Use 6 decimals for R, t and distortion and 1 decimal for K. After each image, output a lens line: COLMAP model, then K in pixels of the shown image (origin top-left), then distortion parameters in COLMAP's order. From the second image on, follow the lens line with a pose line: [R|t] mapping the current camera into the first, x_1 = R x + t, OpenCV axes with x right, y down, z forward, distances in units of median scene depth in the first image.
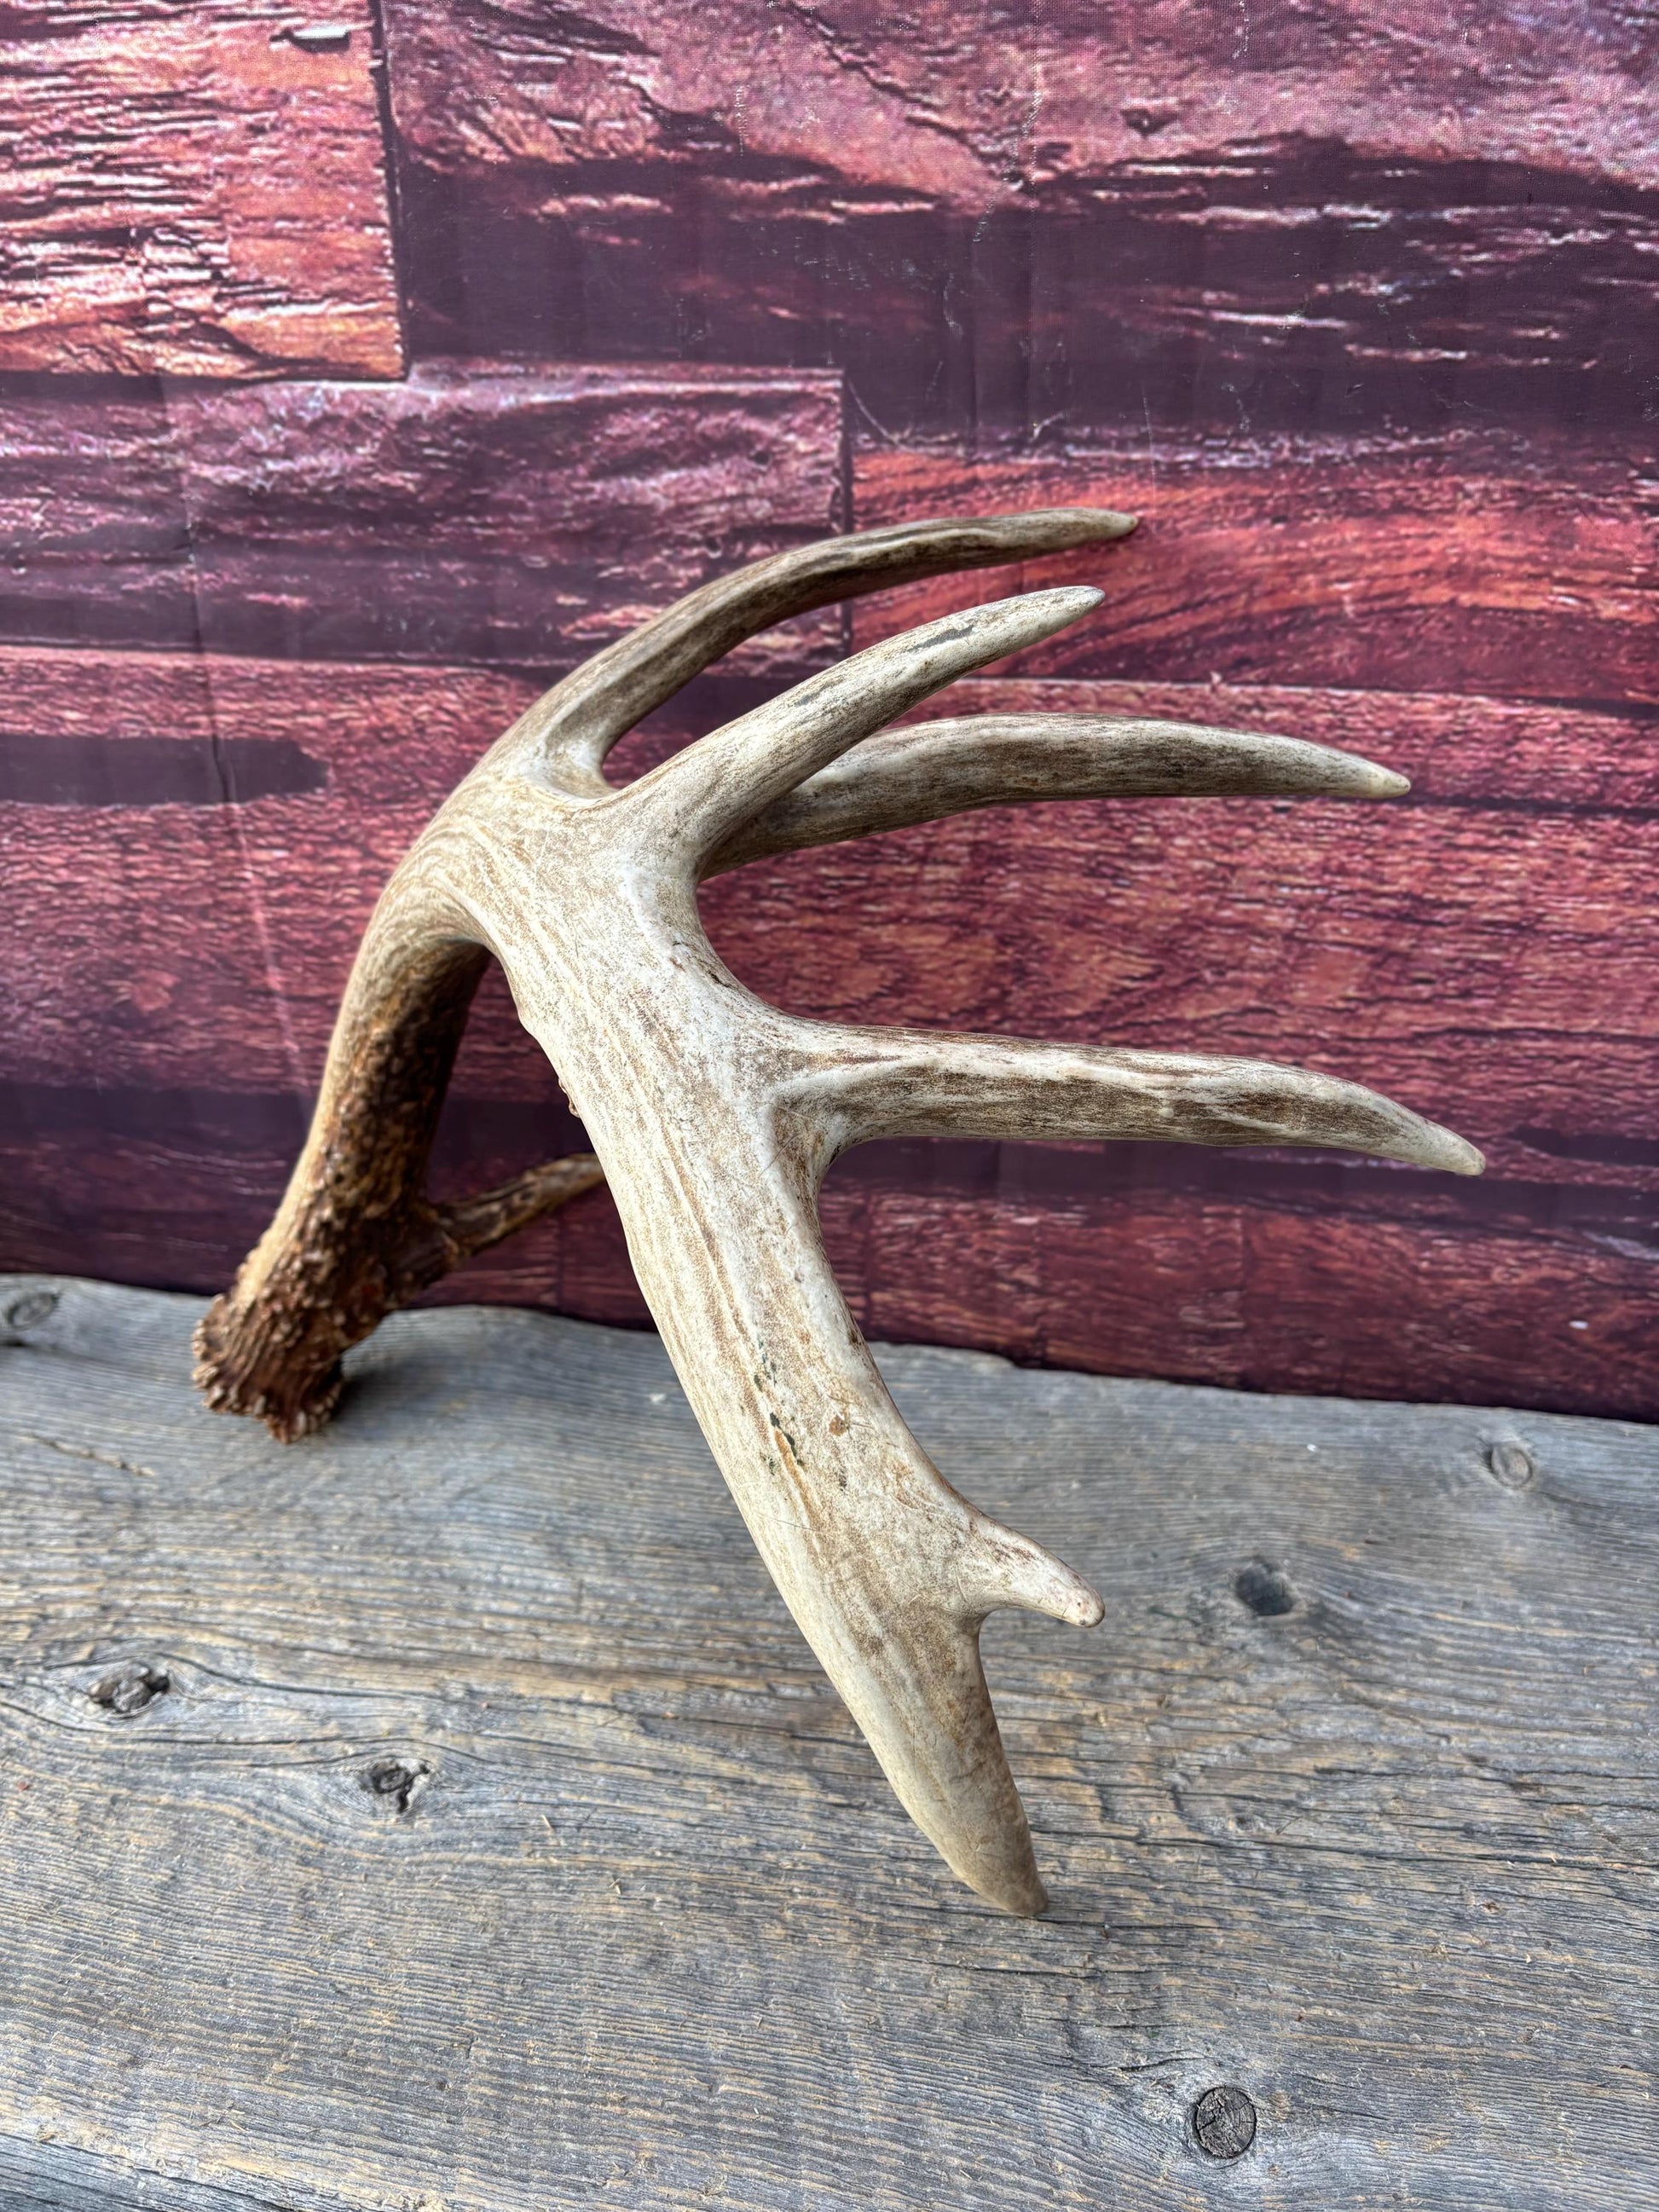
lens RADIAL K [[1784.0, 0, 834.3], [0, 1784.0, 1124.9], [0, 0, 1]] dist [0.014427, -0.033657]
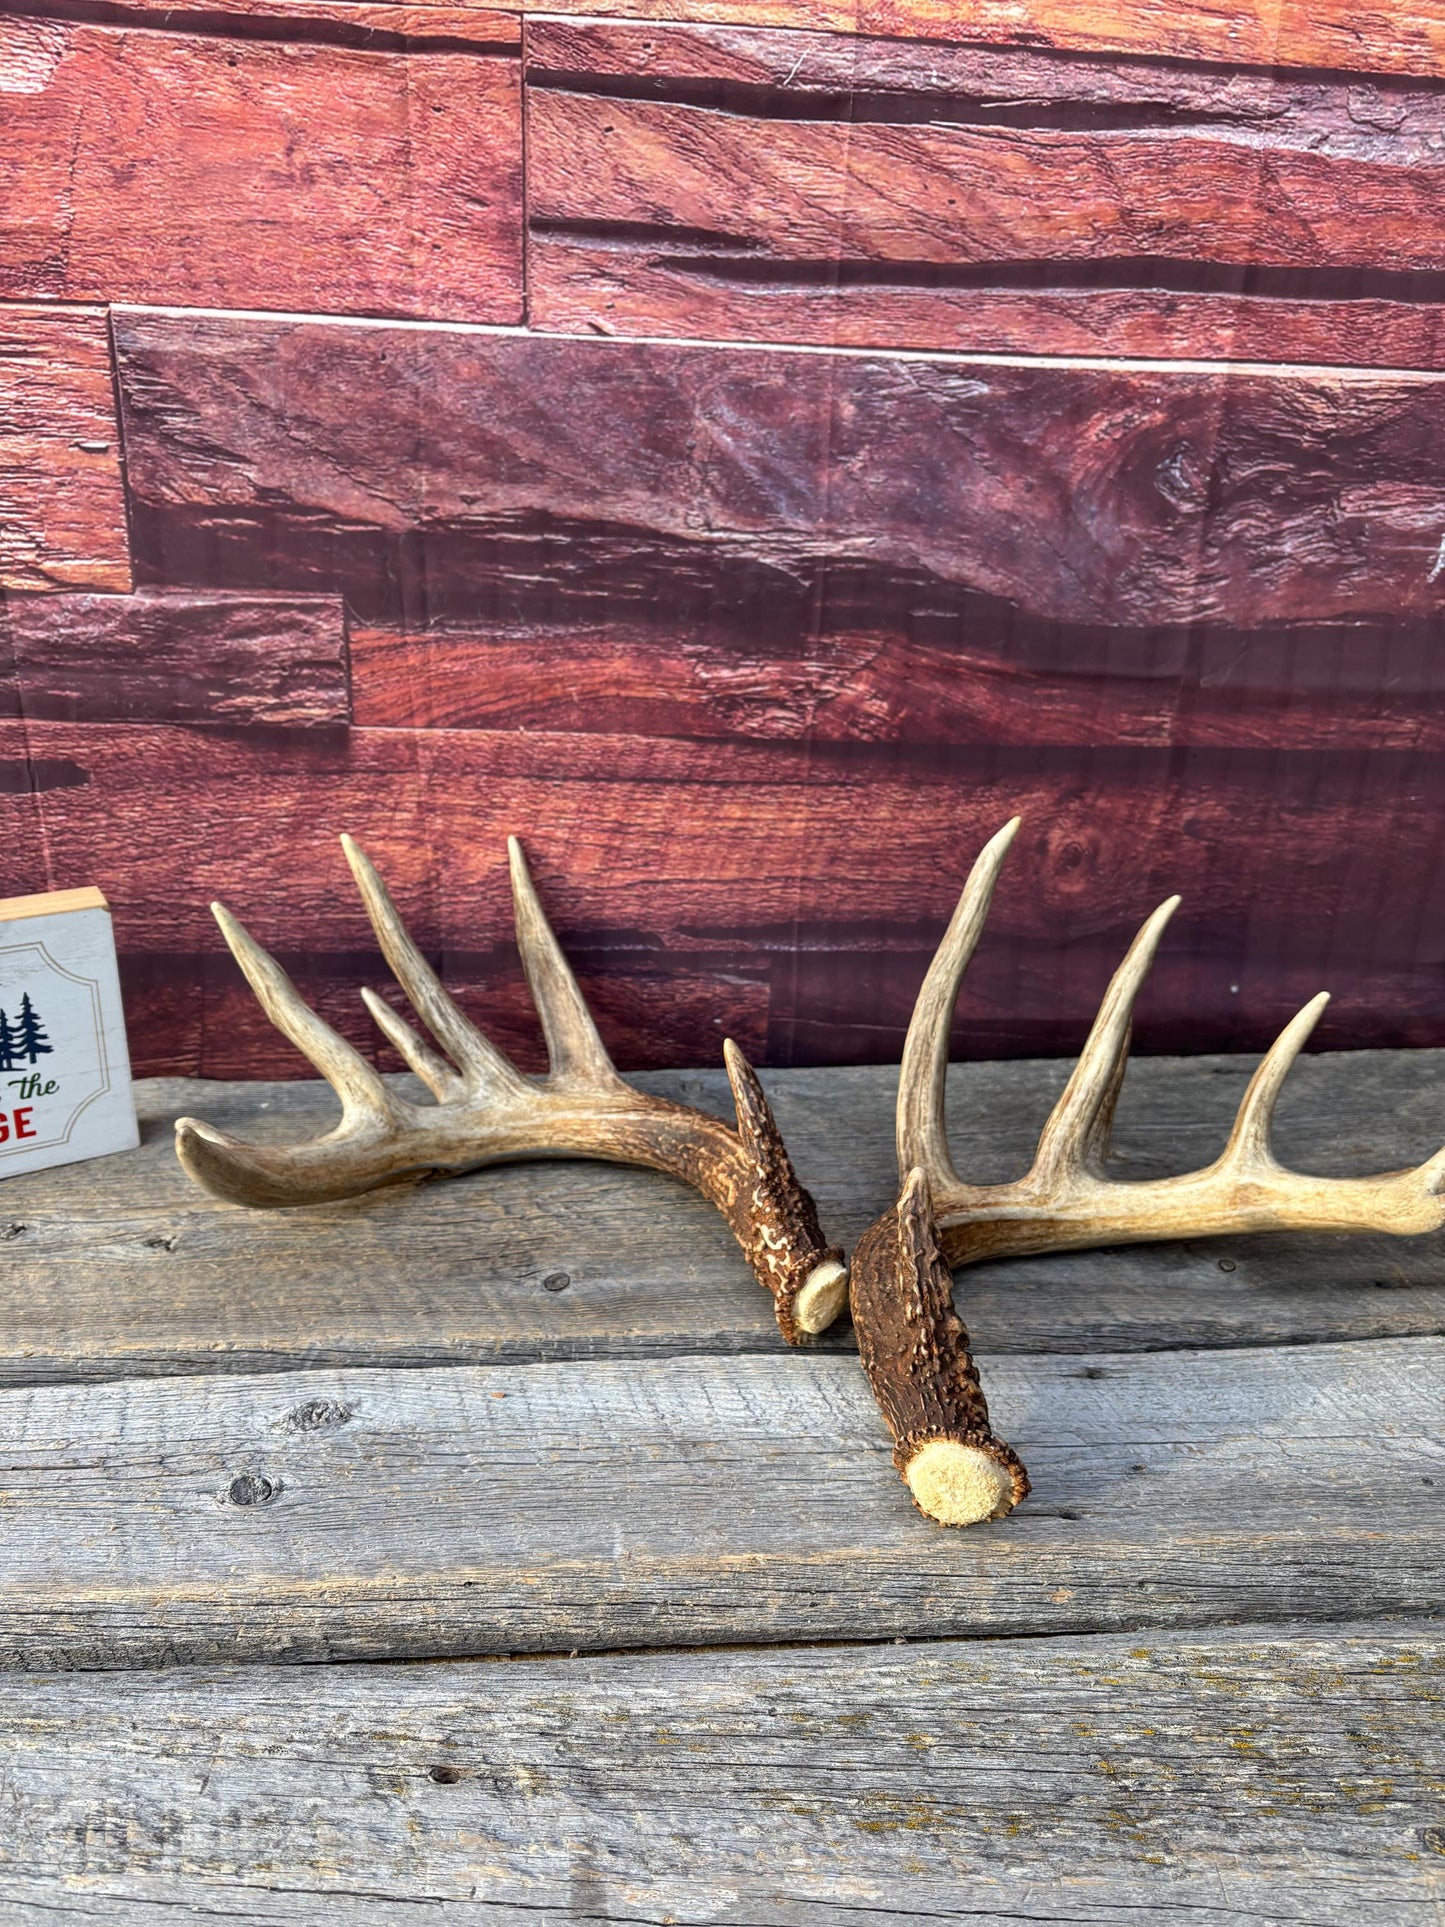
lens RADIAL K [[1519.4, 0, 732.5], [0, 1519.4, 980.1], [0, 0, 1]] dist [0.031189, -0.028795]
pose [[0.957589, -0.053582, 0.283111, -0.100946], [0.094717, 0.986490, -0.133665, 0.379186], [-0.272124, 0.154812, 0.949727, -0.928487]]
